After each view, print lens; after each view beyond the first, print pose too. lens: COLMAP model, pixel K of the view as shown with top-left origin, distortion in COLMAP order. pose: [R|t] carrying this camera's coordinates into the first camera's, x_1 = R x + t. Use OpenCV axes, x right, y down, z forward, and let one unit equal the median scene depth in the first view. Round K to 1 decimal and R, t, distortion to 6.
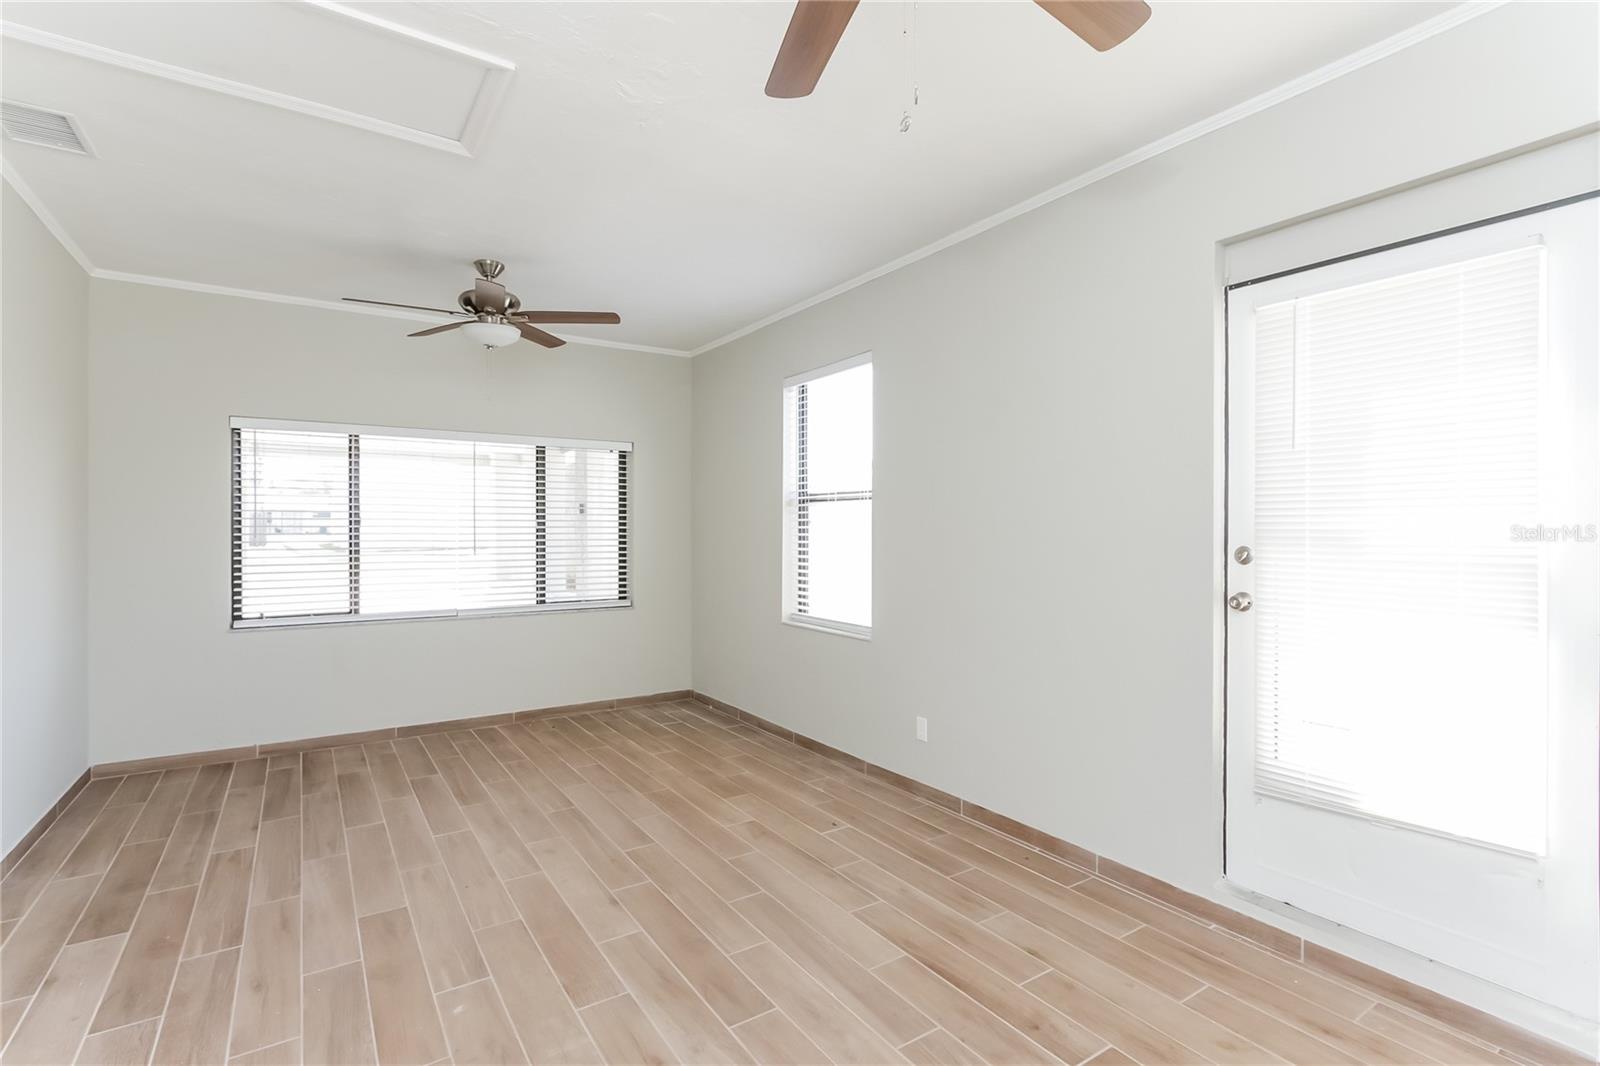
lens RADIAL K [[745.4, 0, 799.9], [0, 745.4, 531.2], [0, 0, 1]] dist [0.002862, 0.000802]
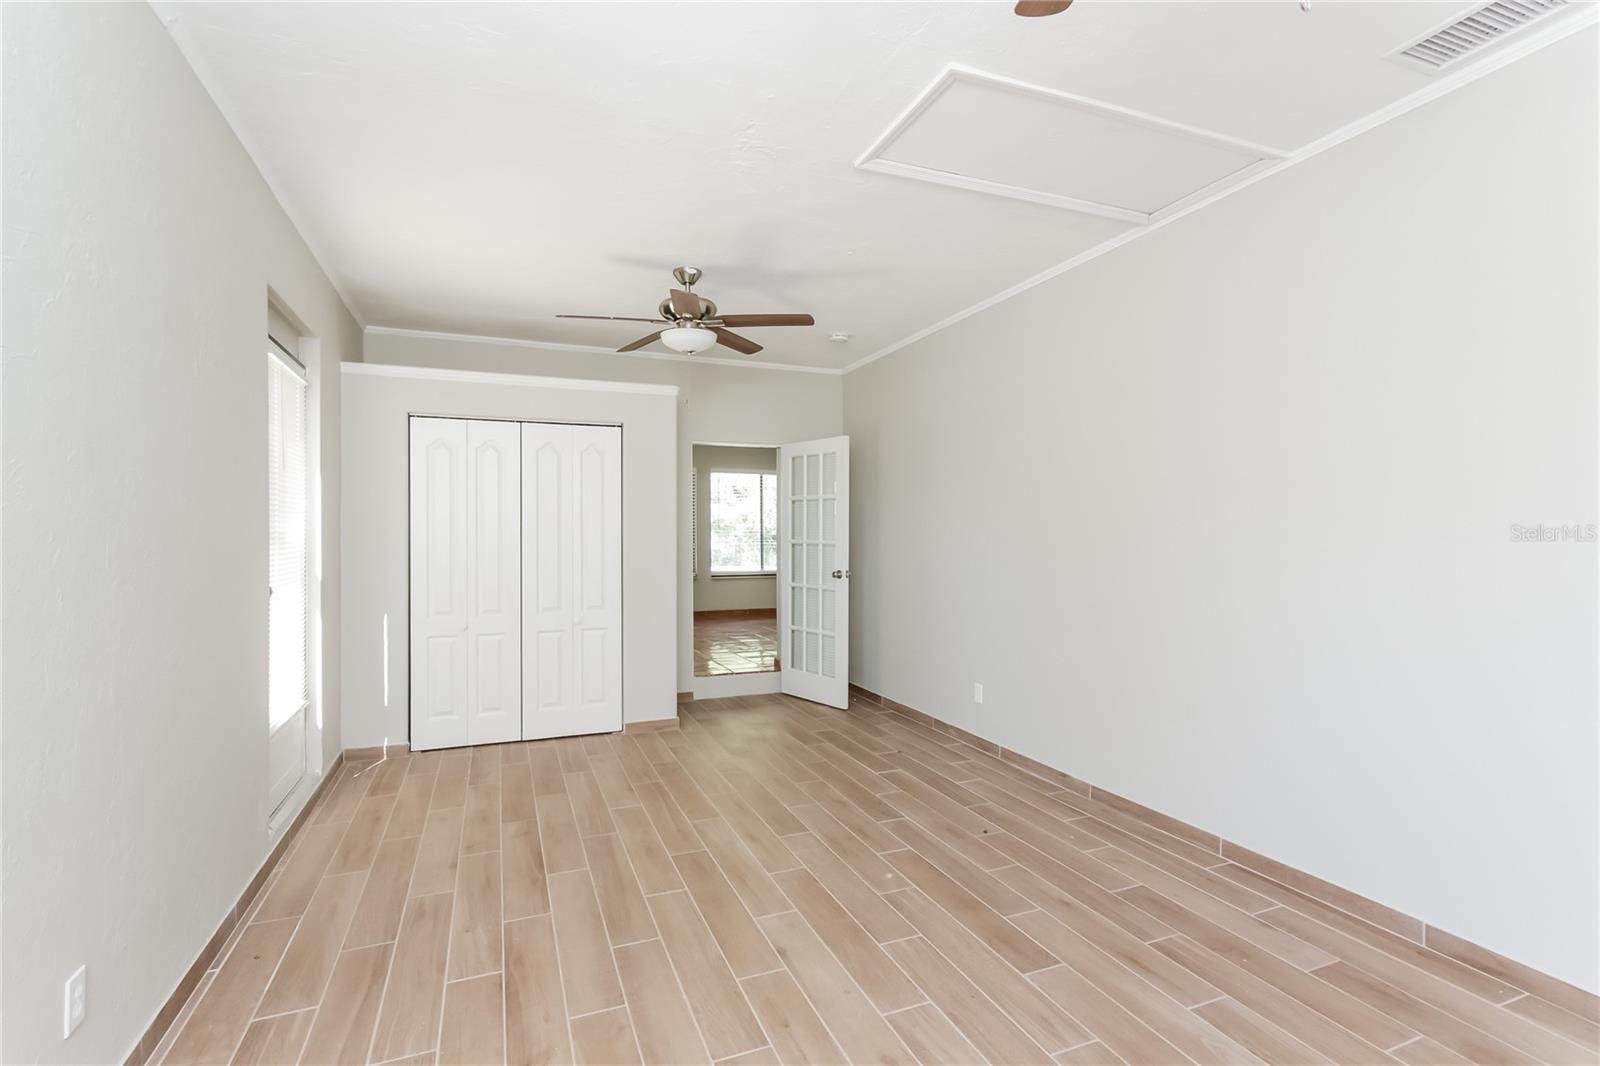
lens RADIAL K [[745.4, 0, 796.9], [0, 745.4, 533.8], [0, 0, 1]] dist [0.002862, 0.000802]
pose [[-0.978964, 0.002546, 0.204018, -0.491179], [0.003697, 0.999979, 0.005264, 0.002946], [-0.204001, 0.005907, -0.978953, 2.036774]]
